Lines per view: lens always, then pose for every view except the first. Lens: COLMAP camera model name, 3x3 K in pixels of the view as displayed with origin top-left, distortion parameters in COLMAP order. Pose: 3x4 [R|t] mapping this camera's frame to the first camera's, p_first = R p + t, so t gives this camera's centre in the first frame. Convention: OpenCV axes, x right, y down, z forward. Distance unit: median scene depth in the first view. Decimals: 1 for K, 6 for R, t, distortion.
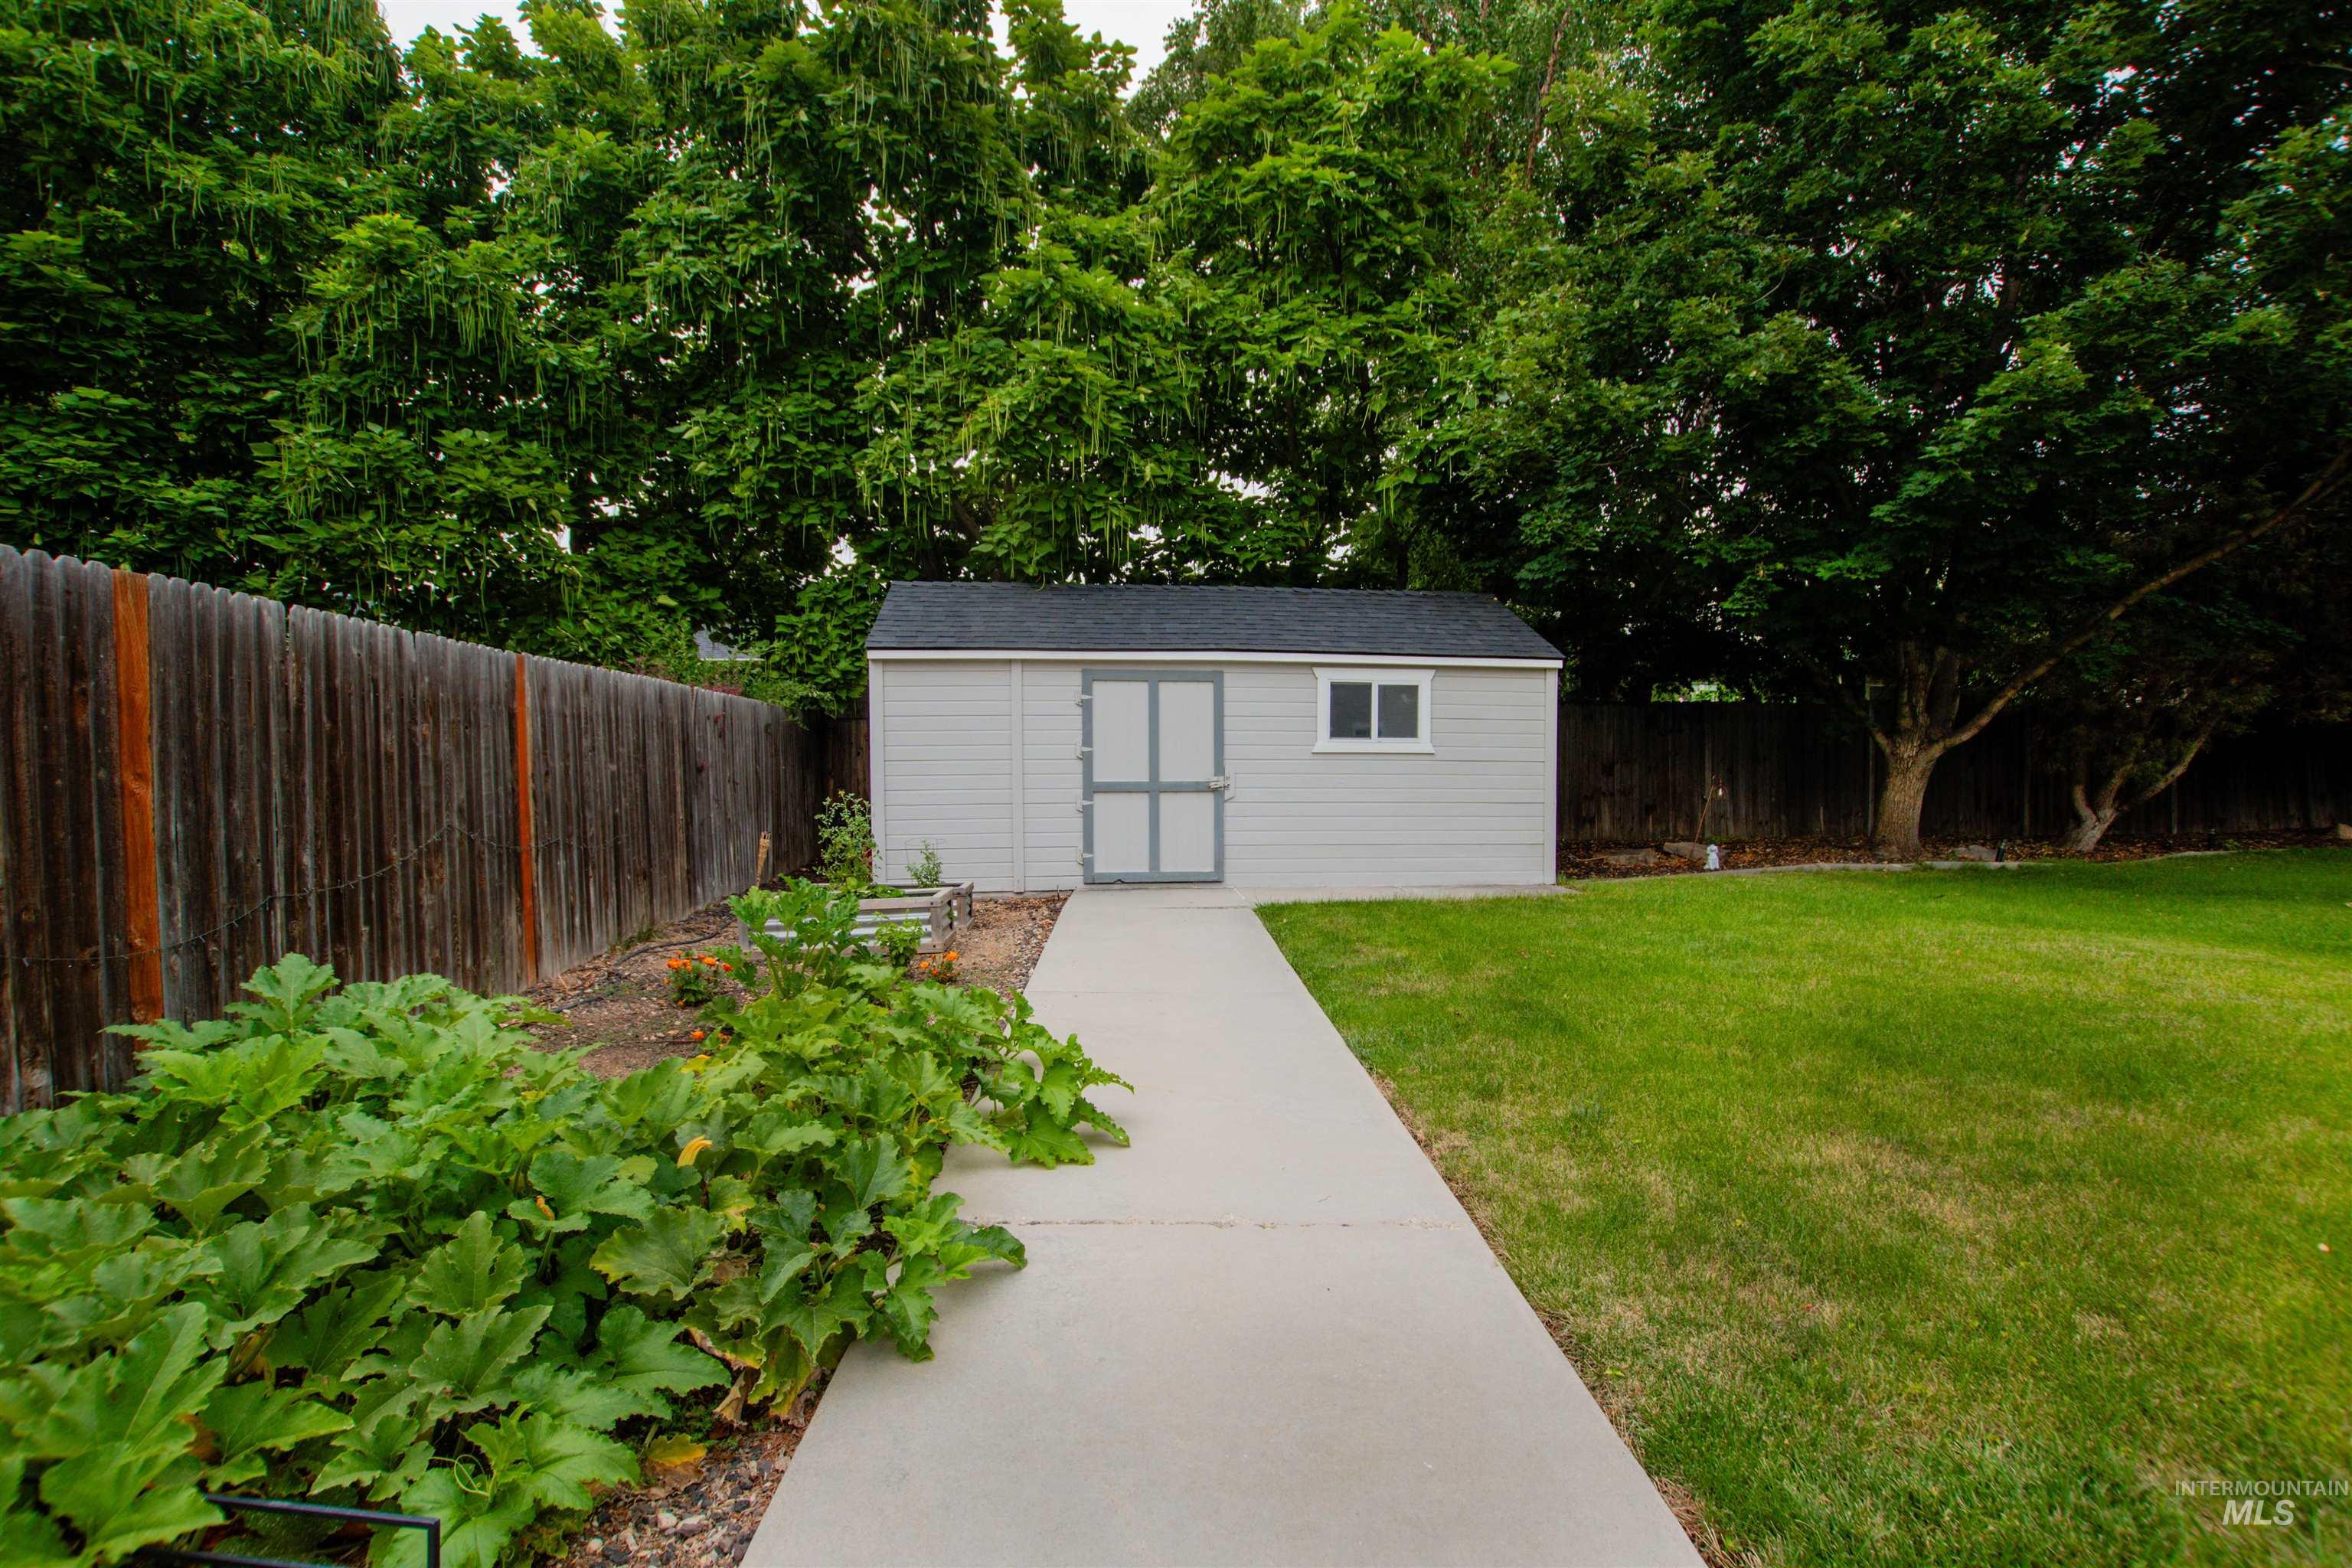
lens RADIAL K [[1048.1, 0, 1166.3], [0, 1048.1, 815.7], [0, 0, 1]] dist [0.012544, -0.006491]
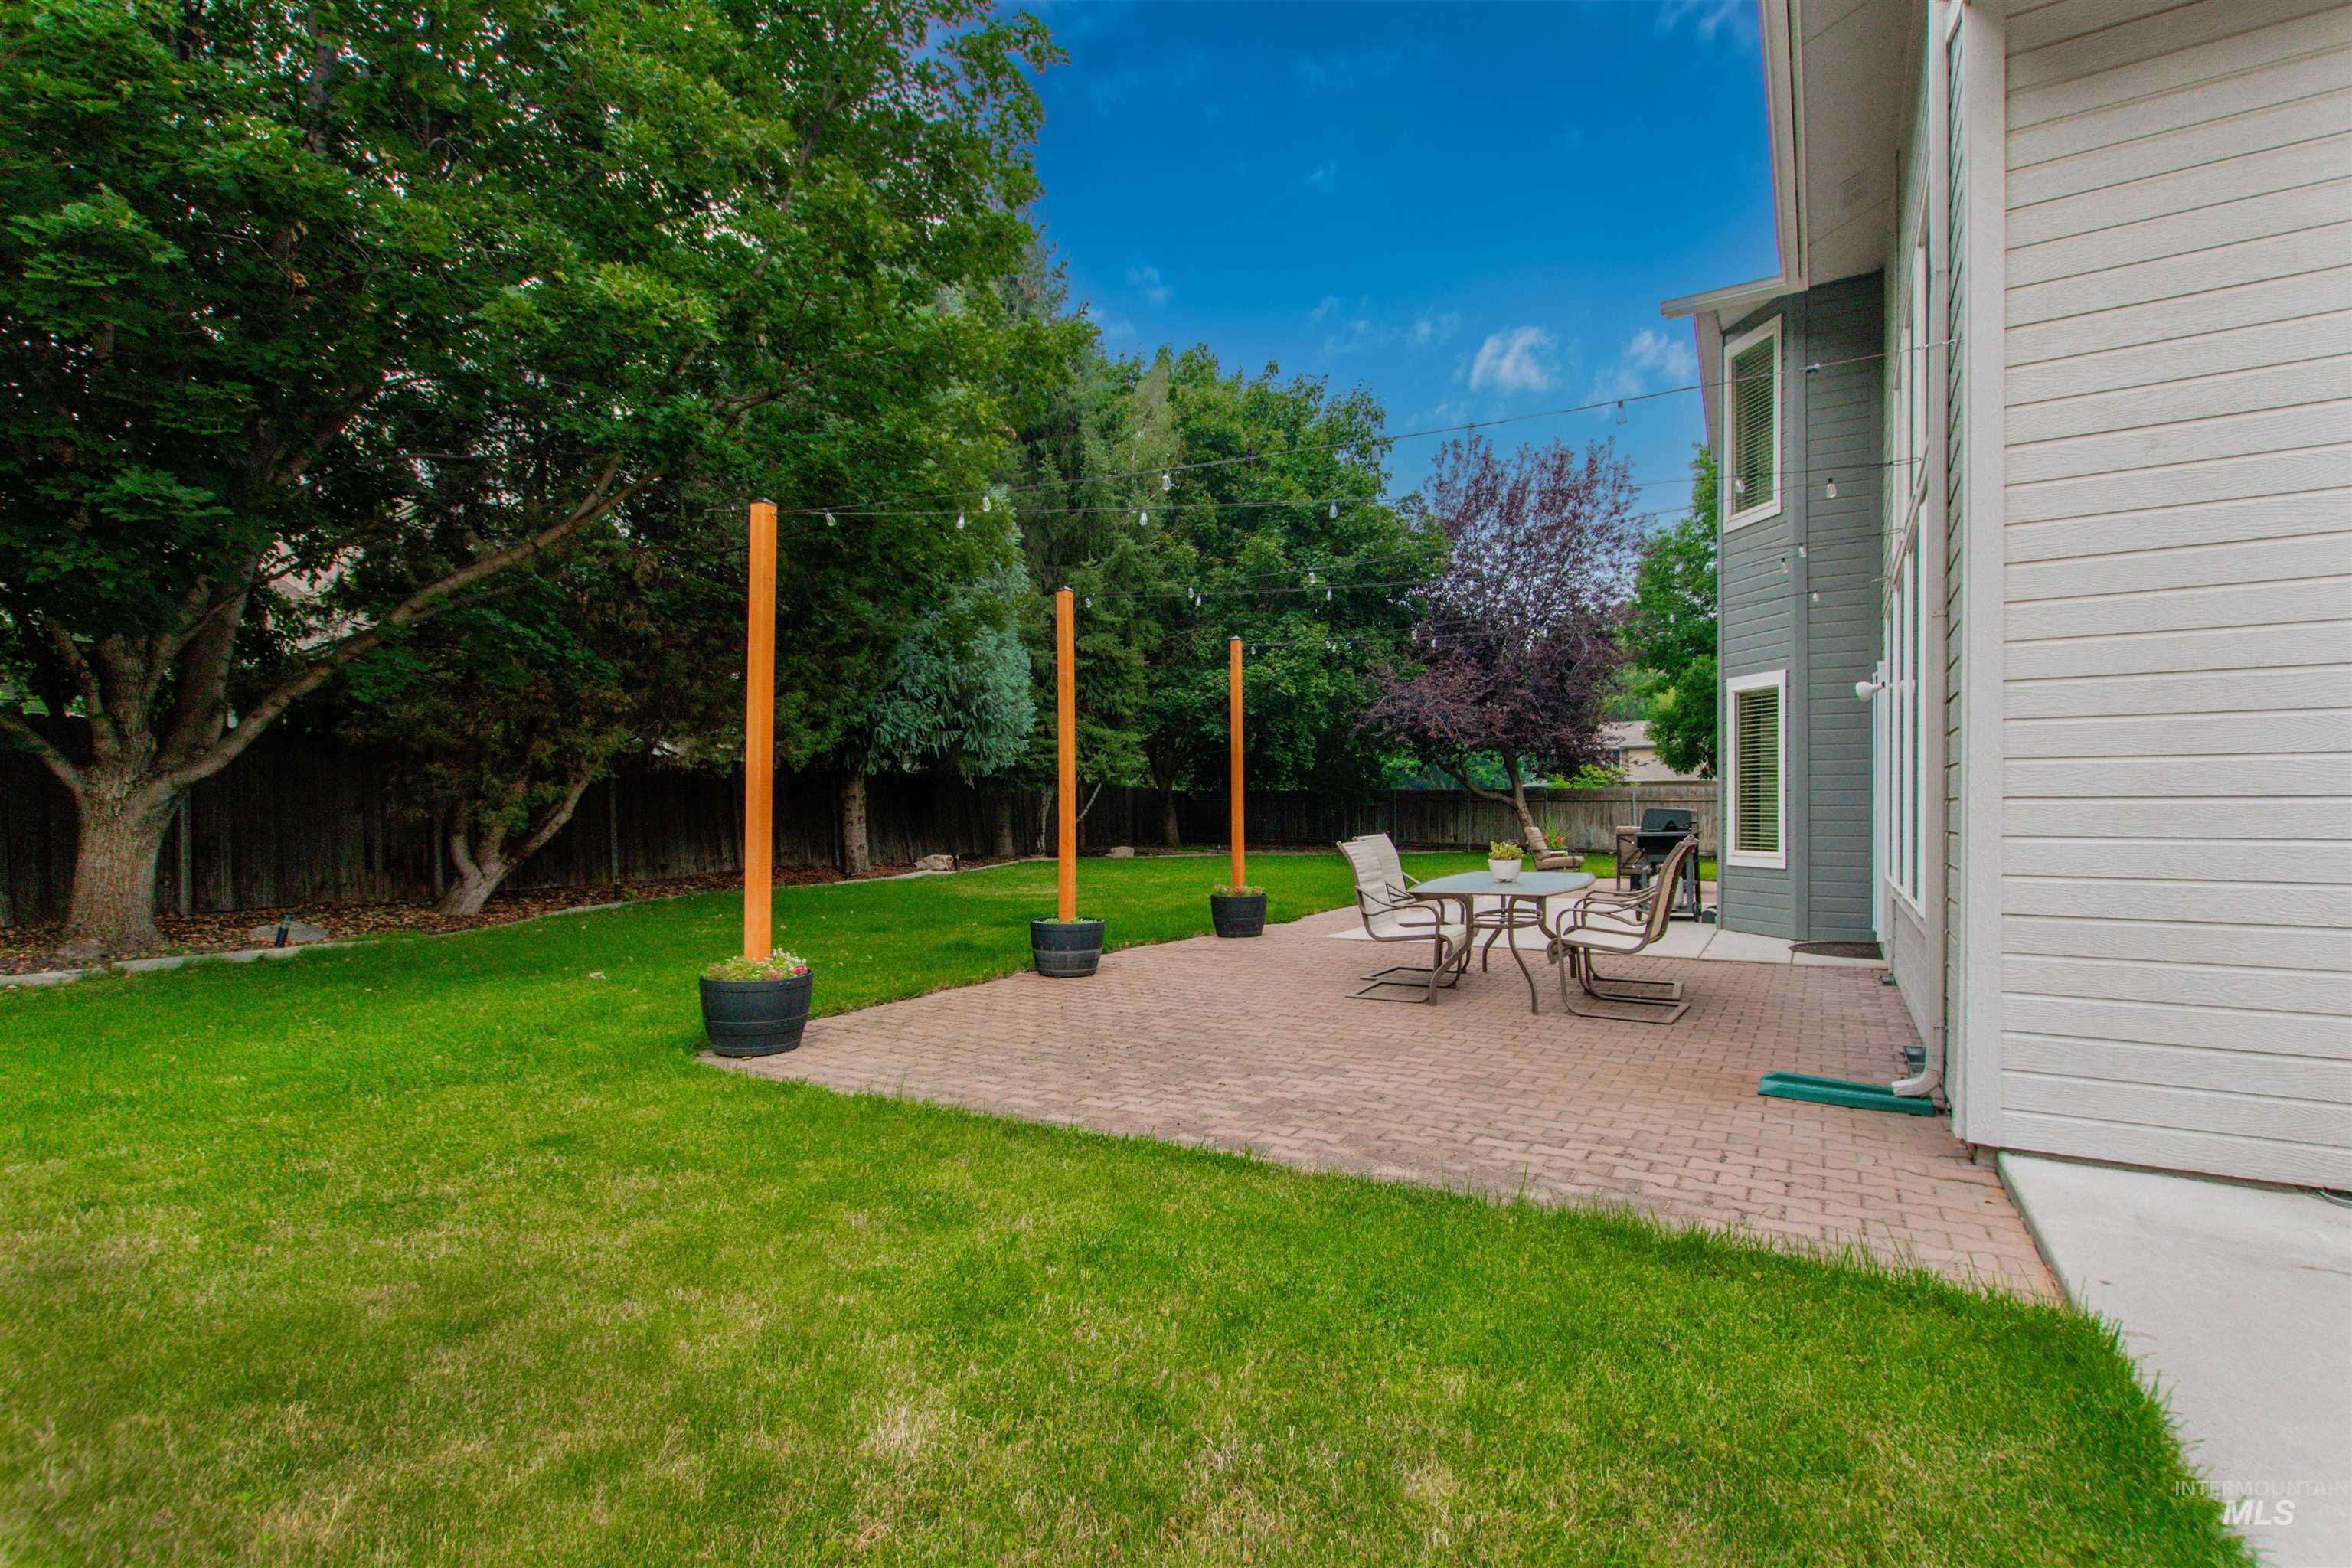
lens RADIAL K [[1048.1, 0, 1166.3], [0, 1048.1, 815.7], [0, 0, 1]] dist [0.012544, -0.006491]
pose [[0.479873, -0.004110, 0.877328, 0.430792], [0.042676, 0.998915, -0.018662, -0.005728], [-0.876300, 0.046396, 0.479527, 0.119924]]
